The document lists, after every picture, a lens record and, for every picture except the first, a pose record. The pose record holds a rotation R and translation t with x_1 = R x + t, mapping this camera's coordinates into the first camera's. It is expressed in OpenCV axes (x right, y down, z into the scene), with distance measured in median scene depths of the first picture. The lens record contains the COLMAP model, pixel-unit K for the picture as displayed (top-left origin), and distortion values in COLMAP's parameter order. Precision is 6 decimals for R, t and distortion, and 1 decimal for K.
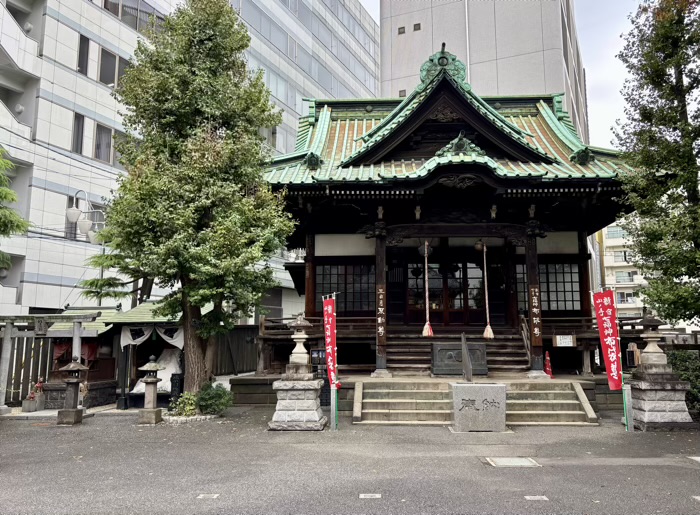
lens RADIAL K [[581.0, 0, 367.8], [0, 581.0, 247.6], [0, 0, 1]] dist [0.105455, -0.221182]
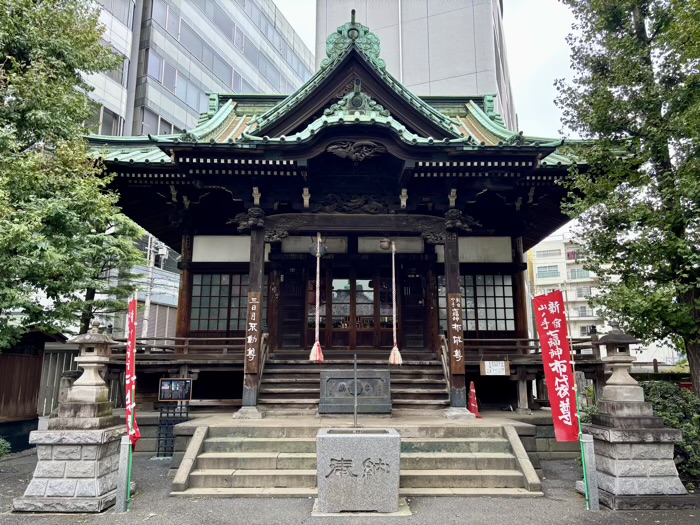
lens RADIAL K [[522.3, 0, 350.0], [0, 522.3, 262.5], [0, 0, 1]] dist [0.073922, -0.098397]
pose [[0.998862, 0.013465, 0.045753, 0.121540], [-0.011350, 0.998869, -0.046164, 0.059349], [-0.046323, 0.045592, 0.997886, 0.339558]]
